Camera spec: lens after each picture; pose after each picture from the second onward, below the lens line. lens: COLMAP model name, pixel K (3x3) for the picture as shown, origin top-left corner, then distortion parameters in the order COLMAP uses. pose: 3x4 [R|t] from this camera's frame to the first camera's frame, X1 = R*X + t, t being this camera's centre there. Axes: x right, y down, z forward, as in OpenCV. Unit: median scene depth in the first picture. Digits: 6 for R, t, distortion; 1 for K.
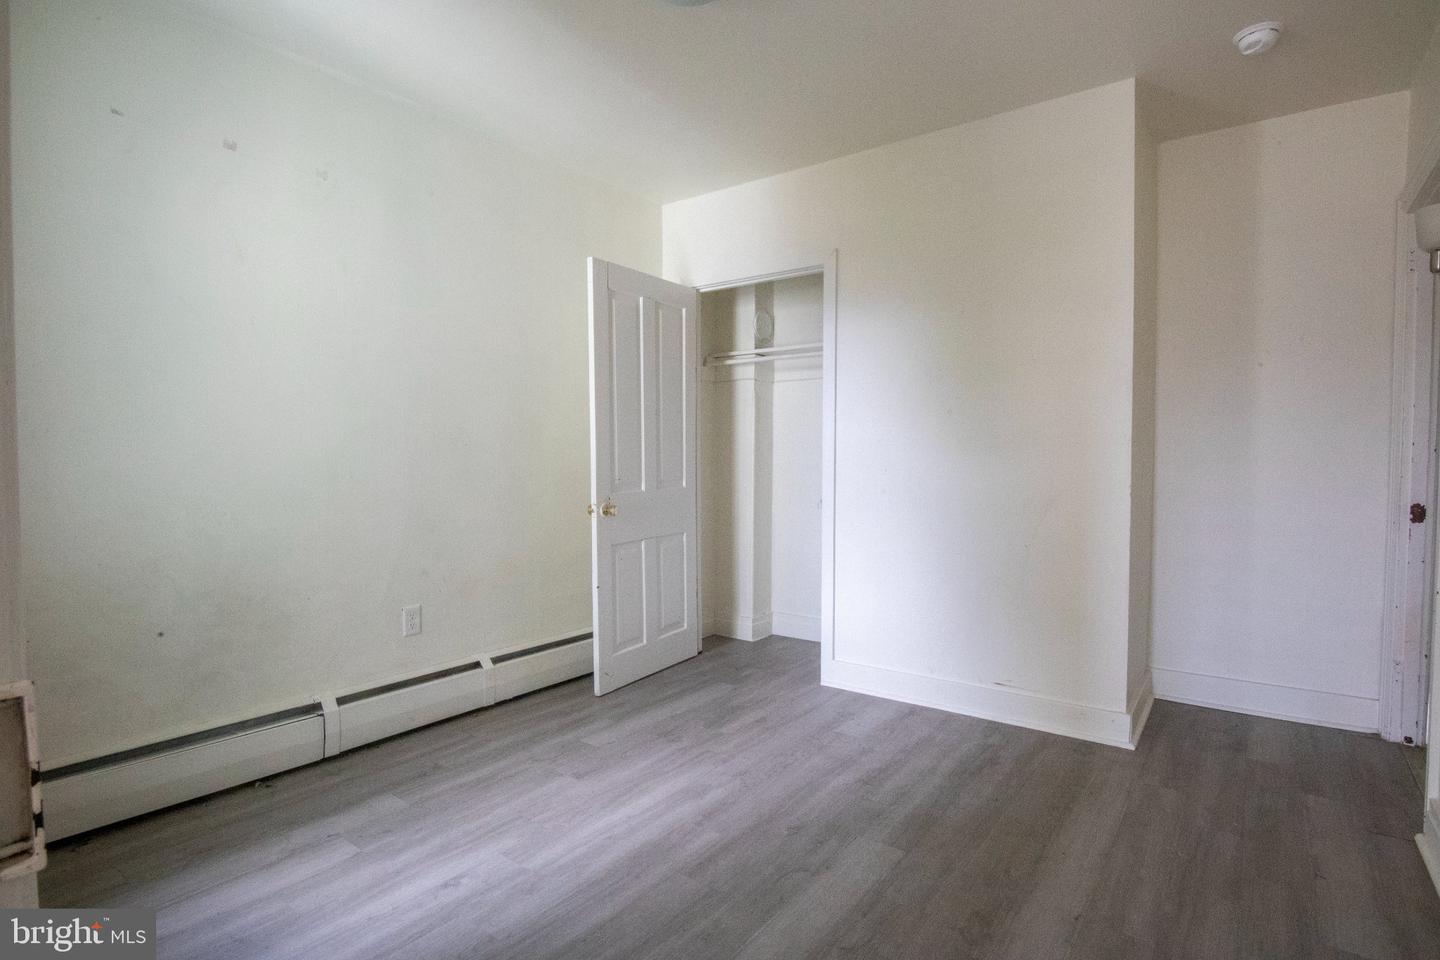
lens RADIAL K [[703.5, 0, 730.2], [0, 703.5, 474.6], [0, 0, 1]] dist [-0.001758, -0.000853]
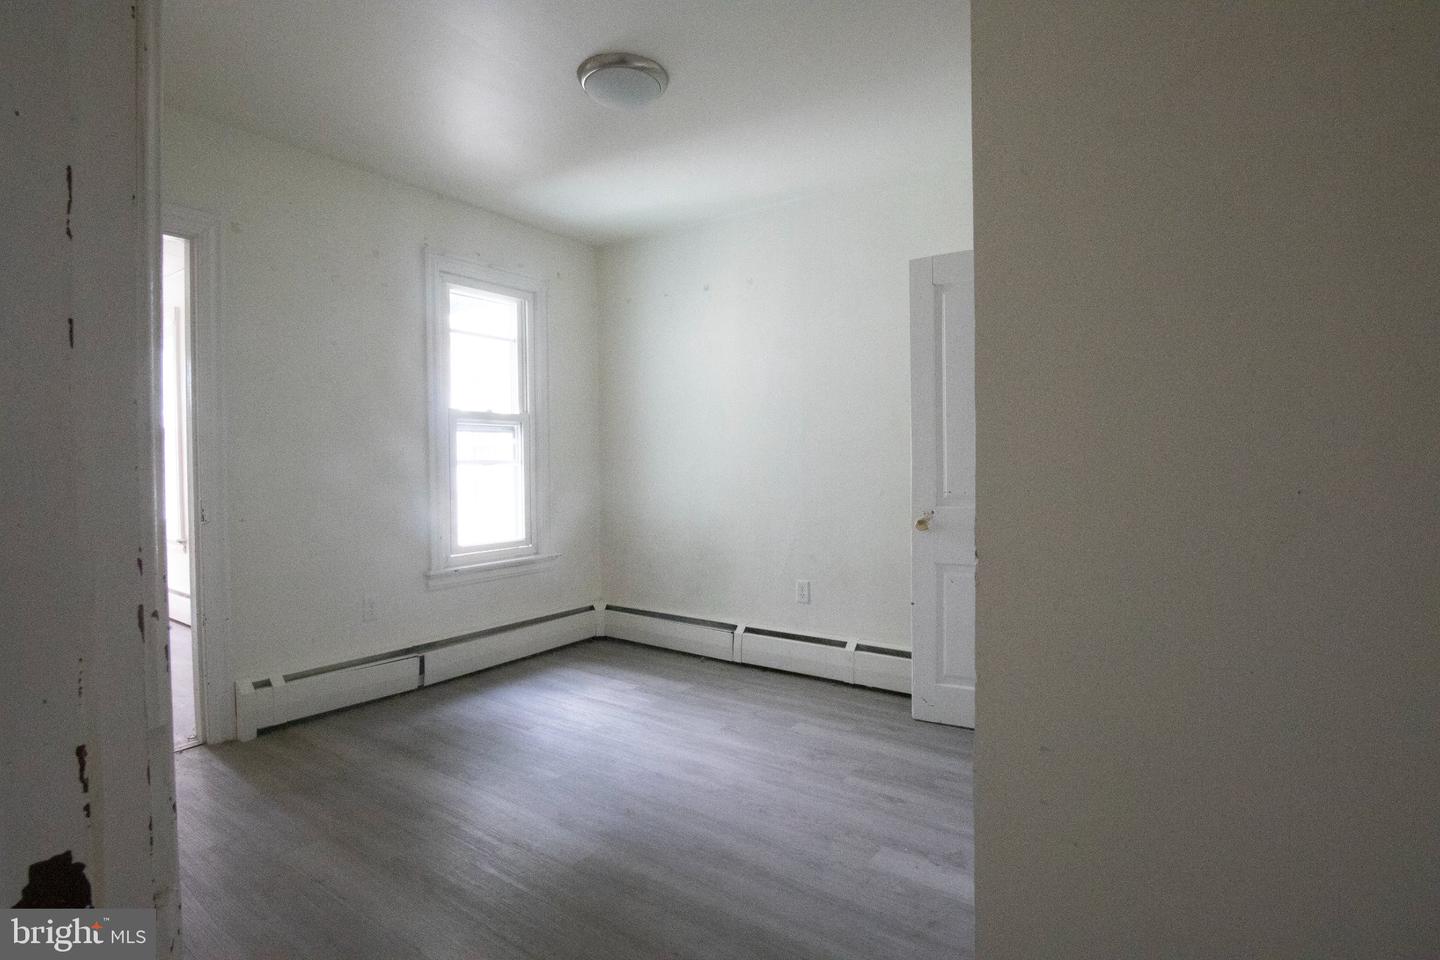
lens RADIAL K [[703.5, 0, 730.0], [0, 703.5, 480.3], [0, 0, 1]] dist [-0.001758, -0.000853]
pose [[0.054743, 0.020077, -0.998299, 0.928357], [-0.023429, 0.999548, 0.018818, -0.023779], [0.998226, 0.022359, 0.055189, 0.865721]]
